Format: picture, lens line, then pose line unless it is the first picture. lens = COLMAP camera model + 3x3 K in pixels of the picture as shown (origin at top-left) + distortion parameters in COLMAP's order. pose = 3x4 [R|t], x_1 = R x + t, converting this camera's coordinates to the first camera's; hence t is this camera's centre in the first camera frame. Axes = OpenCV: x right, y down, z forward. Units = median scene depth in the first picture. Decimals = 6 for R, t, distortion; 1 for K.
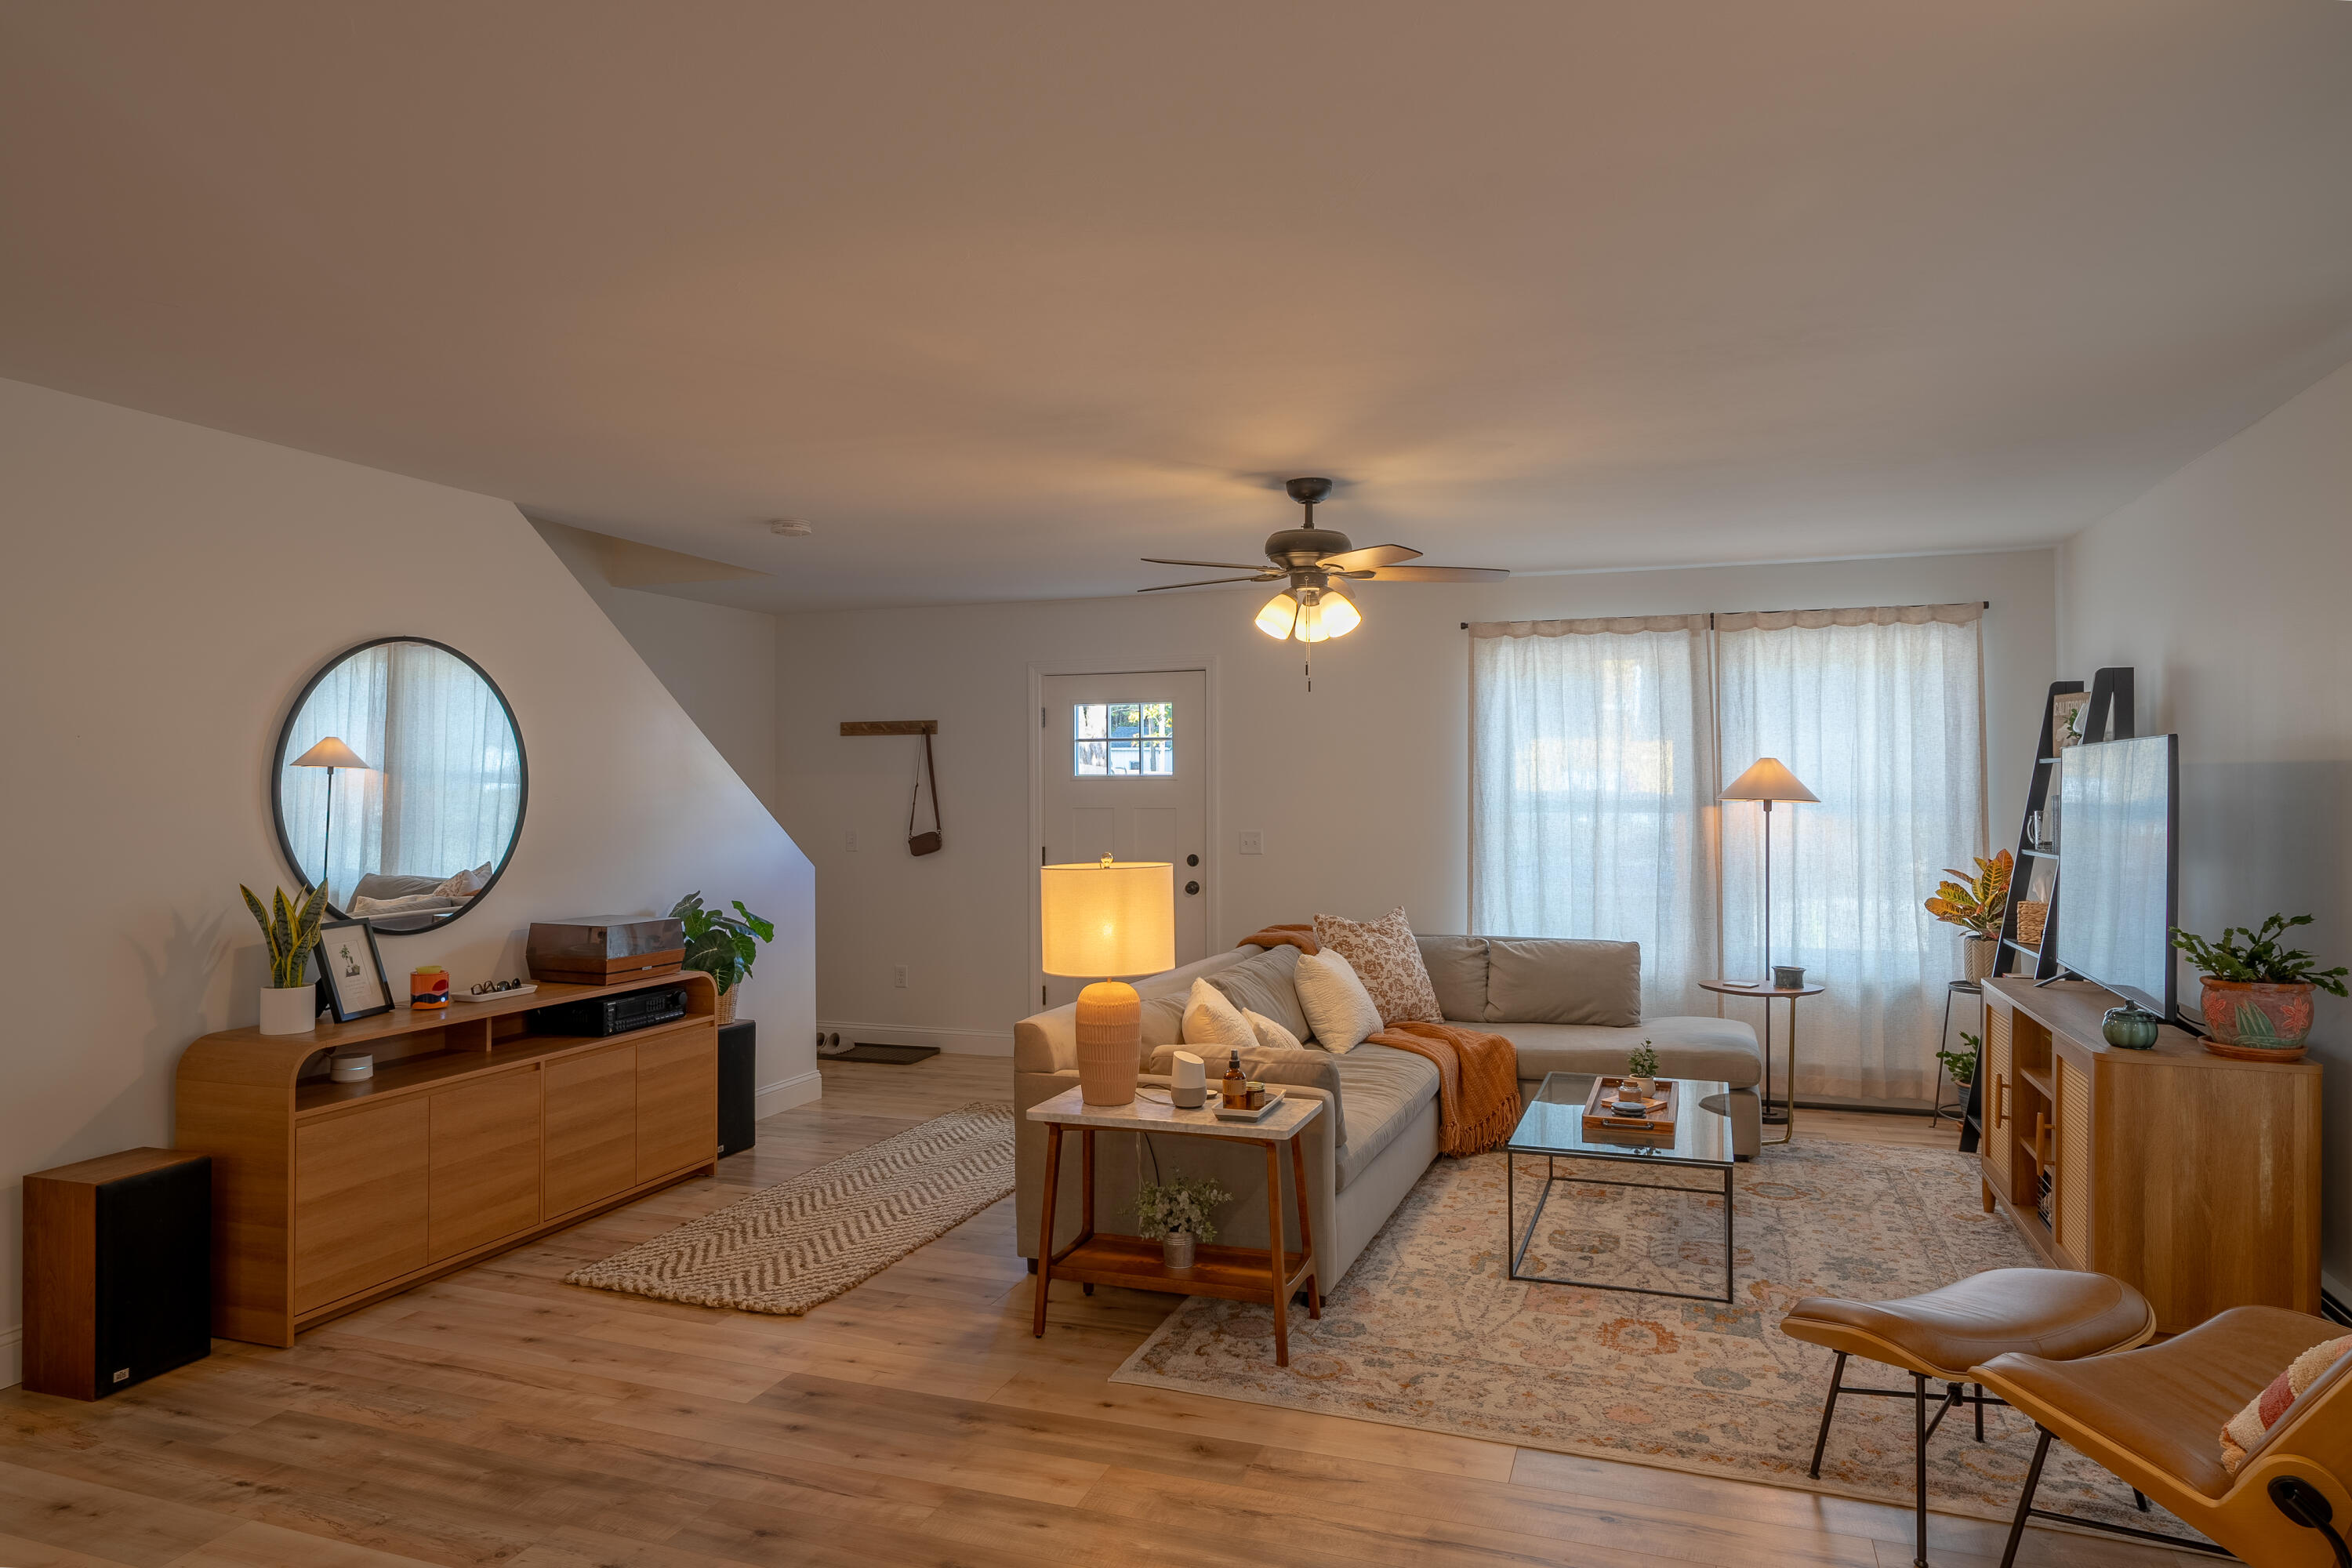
lens RADIAL K [[1424.8, 0, 1176.0], [0, 1424.8, 784.0], [0, 0, 1]] dist [-0.000181, -0.000675]
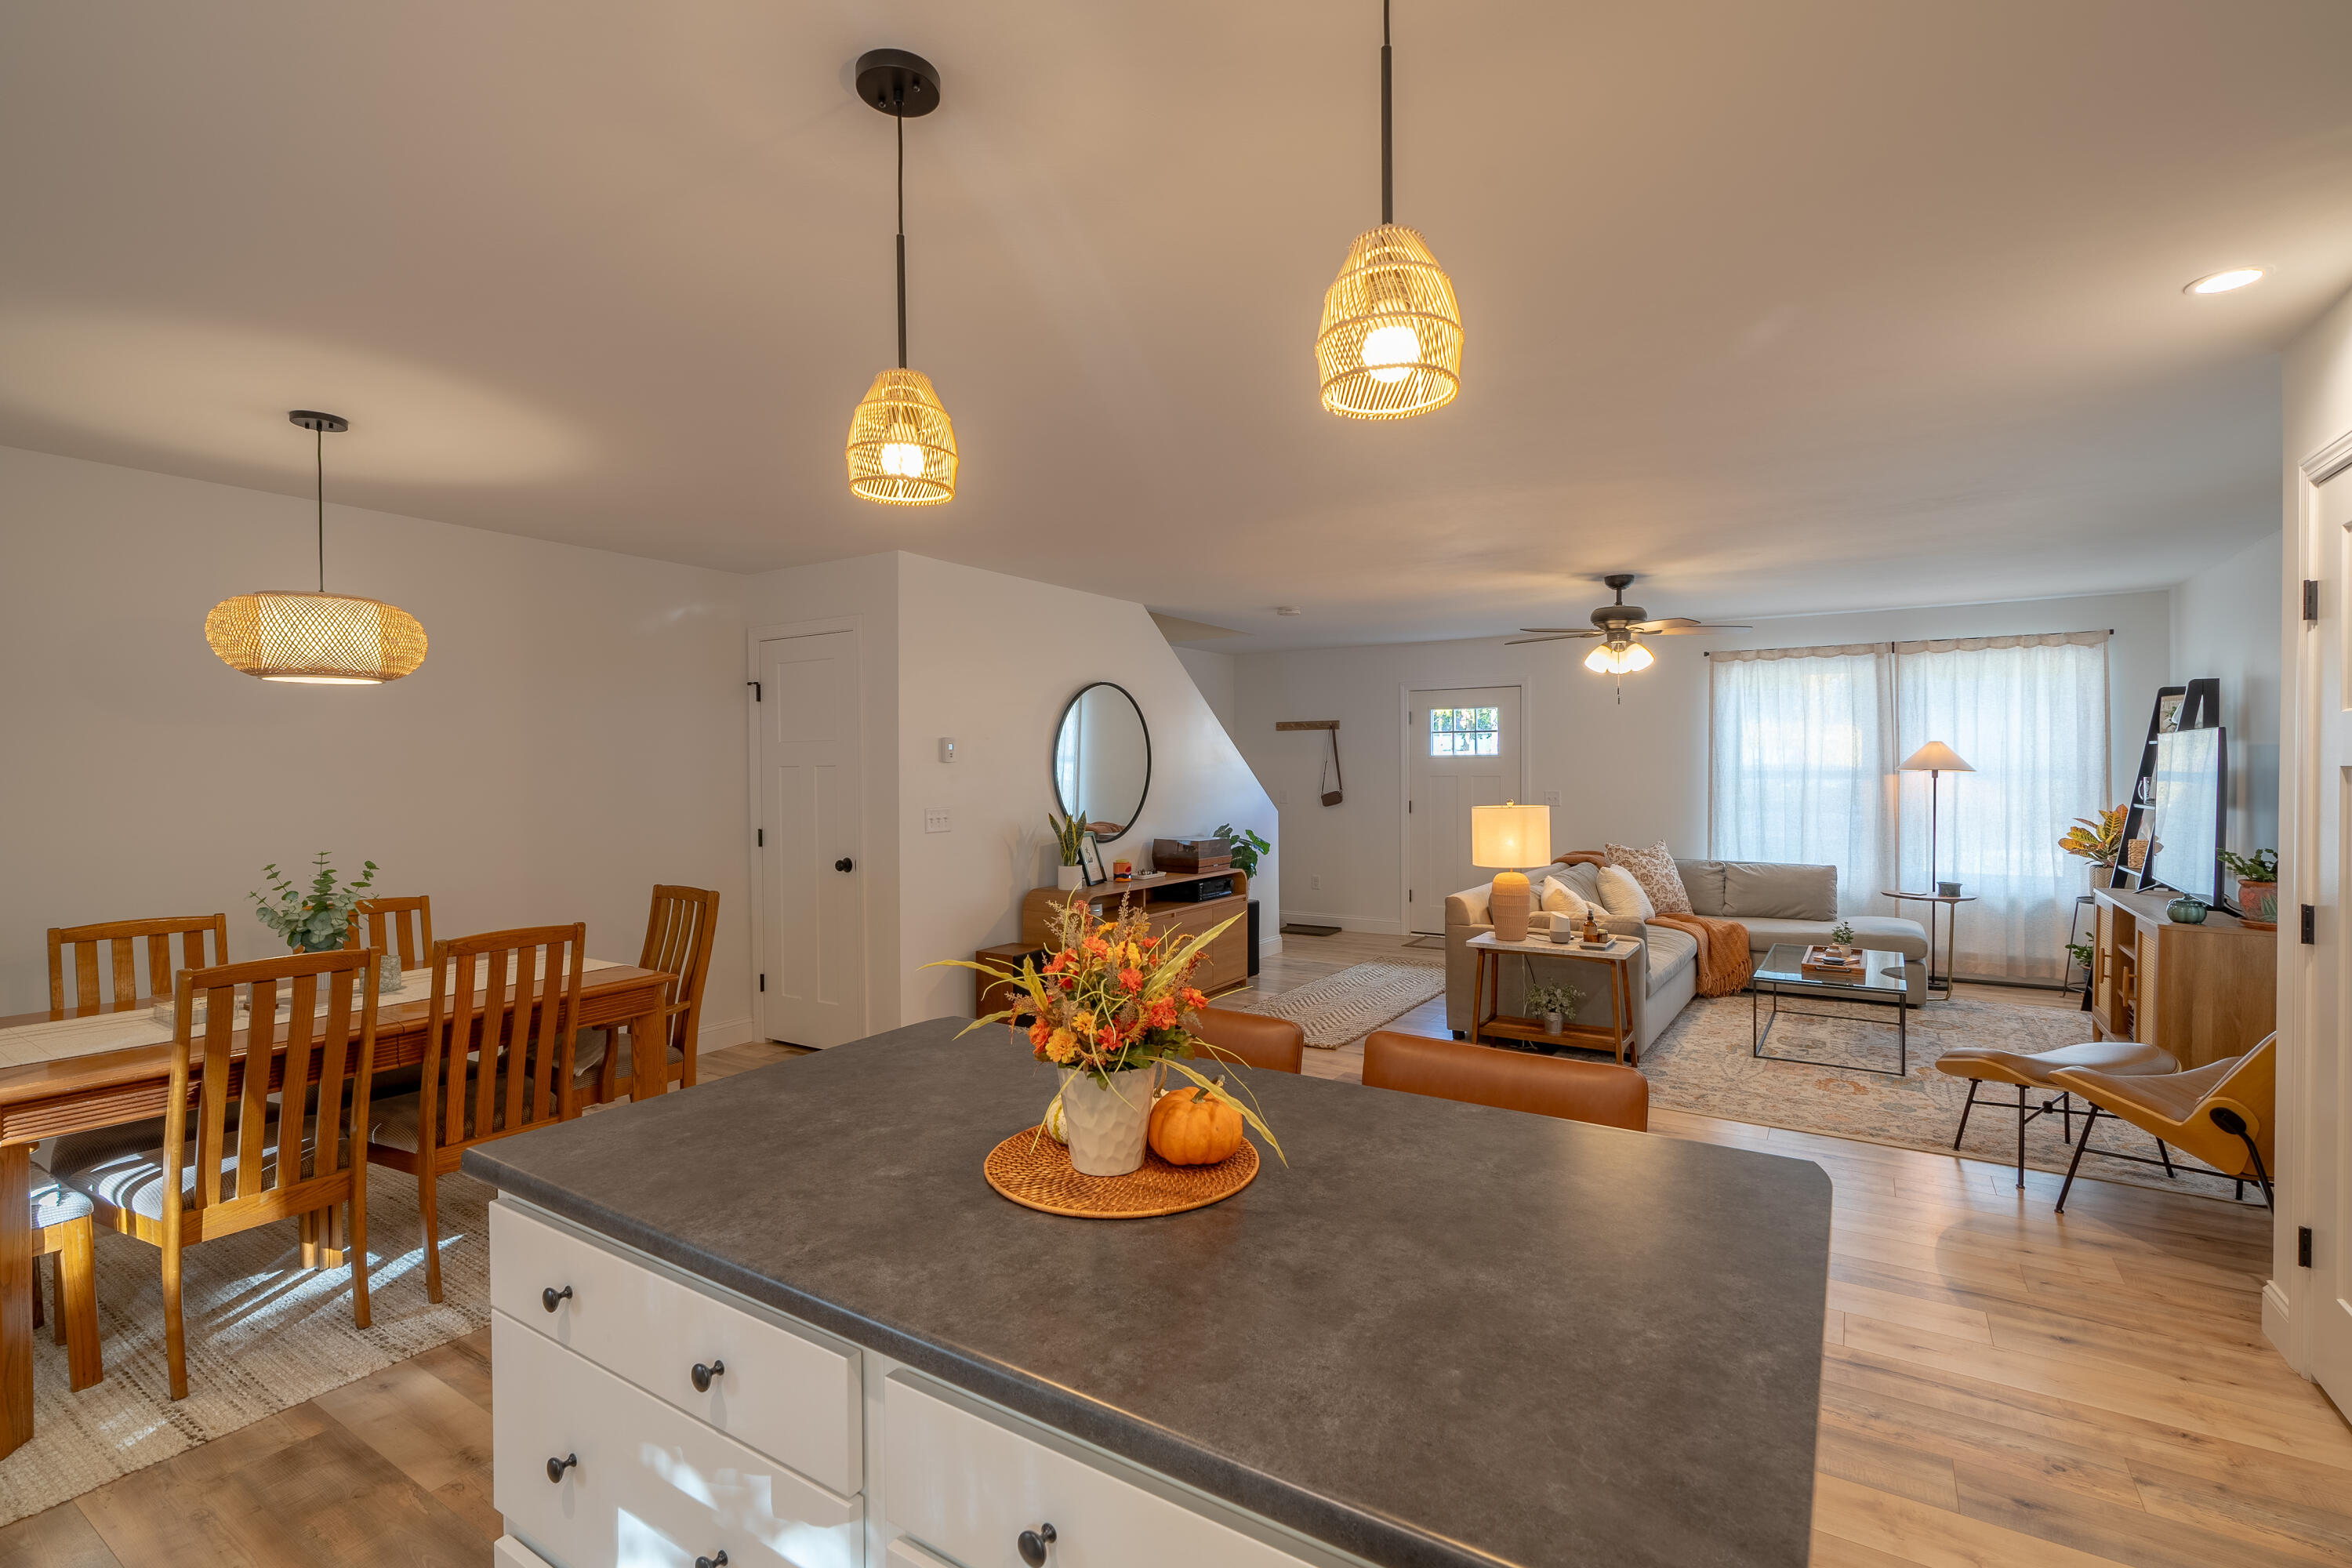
lens RADIAL K [[1052.9, 0, 1185.4], [0, 1052.9, 780.1], [0, 0, 1]] dist [-0.002671, 0.000477]
pose [[0.973751, 0.000976, -0.227614, -0.104221], [0.003178, 0.999835, 0.017880, -0.000190], [0.227593, -0.018134, 0.973587, -0.267208]]
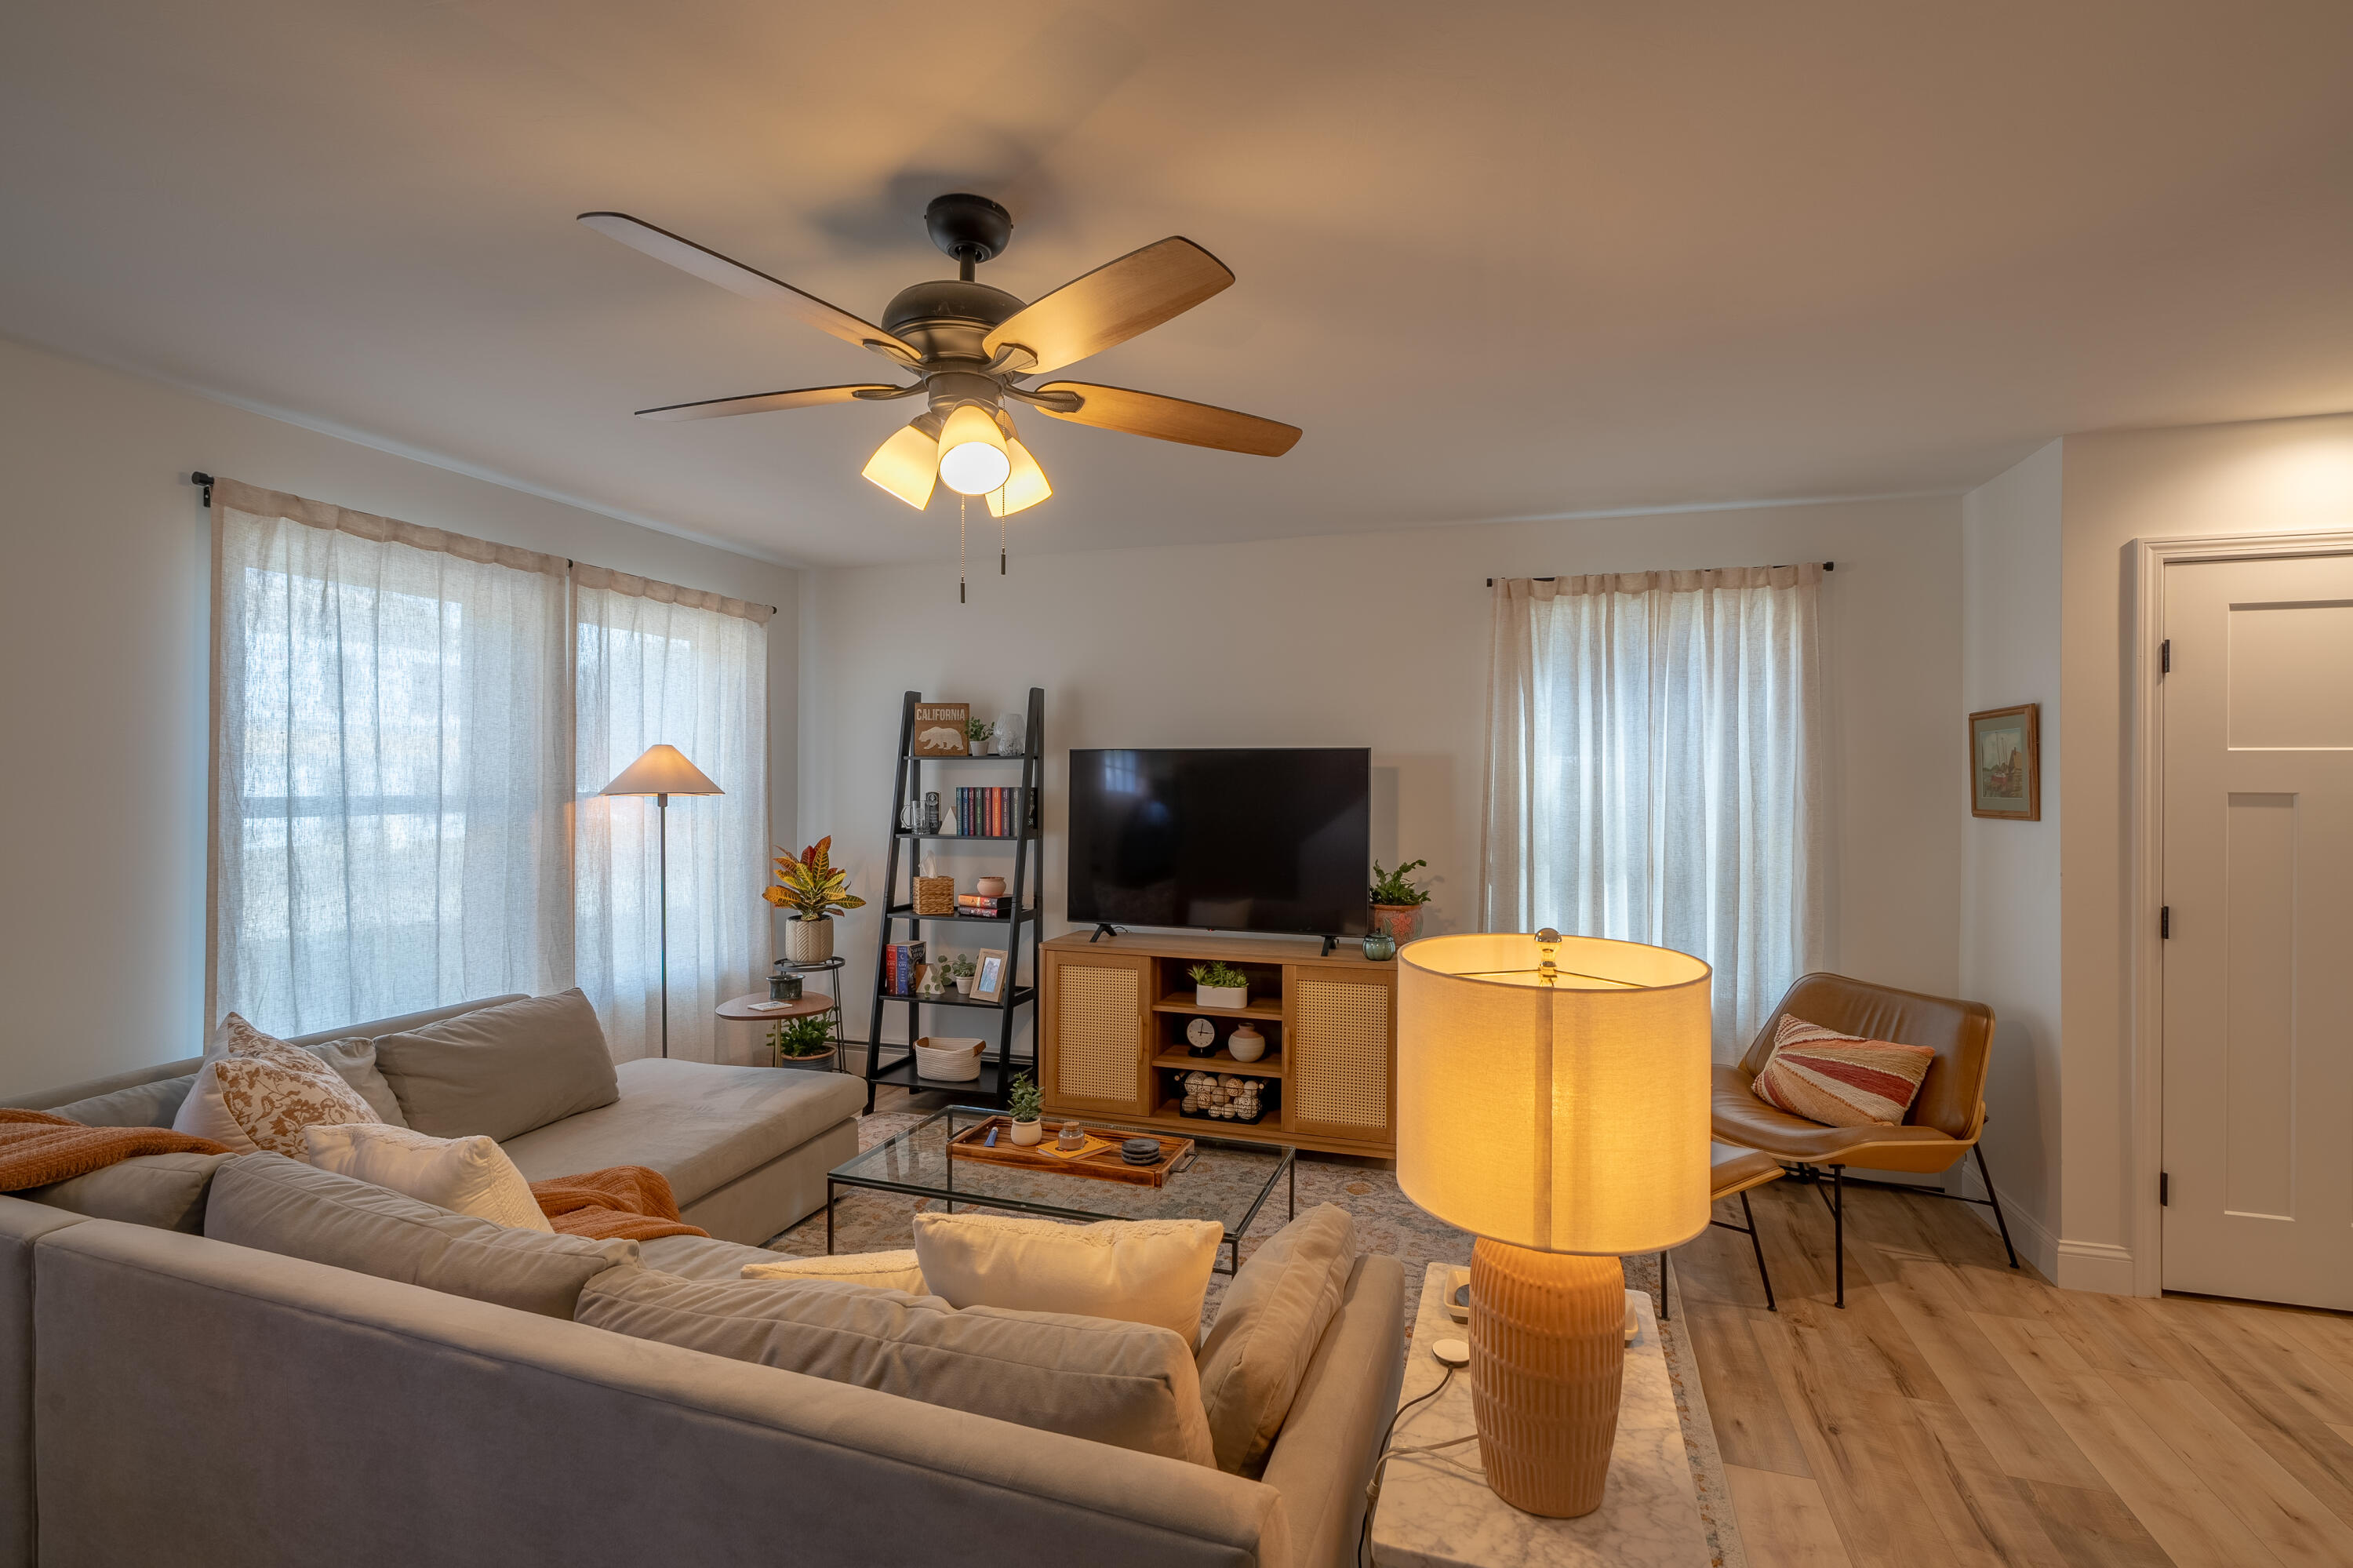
lens RADIAL K [[1114.5, 0, 931.6], [0, 1114.5, 785.8], [0, 0, 1]] dist [-0.000409, -0.000073]
pose [[-0.009164, -0.001574, 0.999957, -0.314503], [0.001406, 0.999998, 0.001587, 0.006701], [-0.999957, 0.001421, -0.009162, 1.026098]]
